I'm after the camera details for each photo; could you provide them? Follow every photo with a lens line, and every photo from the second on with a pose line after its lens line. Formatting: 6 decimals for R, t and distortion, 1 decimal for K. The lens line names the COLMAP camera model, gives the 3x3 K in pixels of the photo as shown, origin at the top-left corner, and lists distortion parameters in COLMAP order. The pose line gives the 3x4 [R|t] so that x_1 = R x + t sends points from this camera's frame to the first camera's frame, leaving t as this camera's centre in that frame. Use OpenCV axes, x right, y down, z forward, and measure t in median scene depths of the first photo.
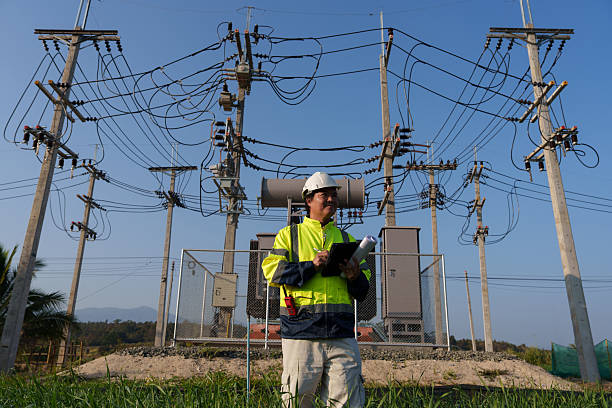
lens RADIAL K [[508.7, 0, 306.0], [0, 508.7, 204.0], [0, 0, 1]] dist [0.007118, 0.000139]
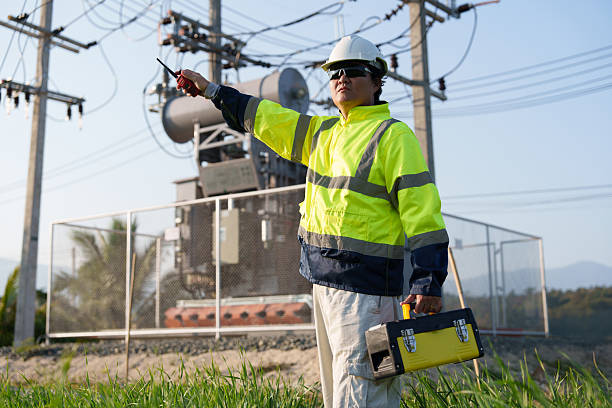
lens RADIAL K [[915.0, 0, 306.0], [0, 915.0, 204.0], [0, 0, 1]] dist [0.059961, -0.134008]
pose [[0.810788, -0.128905, -0.570970, 0.613200], [0.205867, 0.975927, 0.072004, 0.028748], [0.547944, -0.175923, 0.817807, 0.055865]]
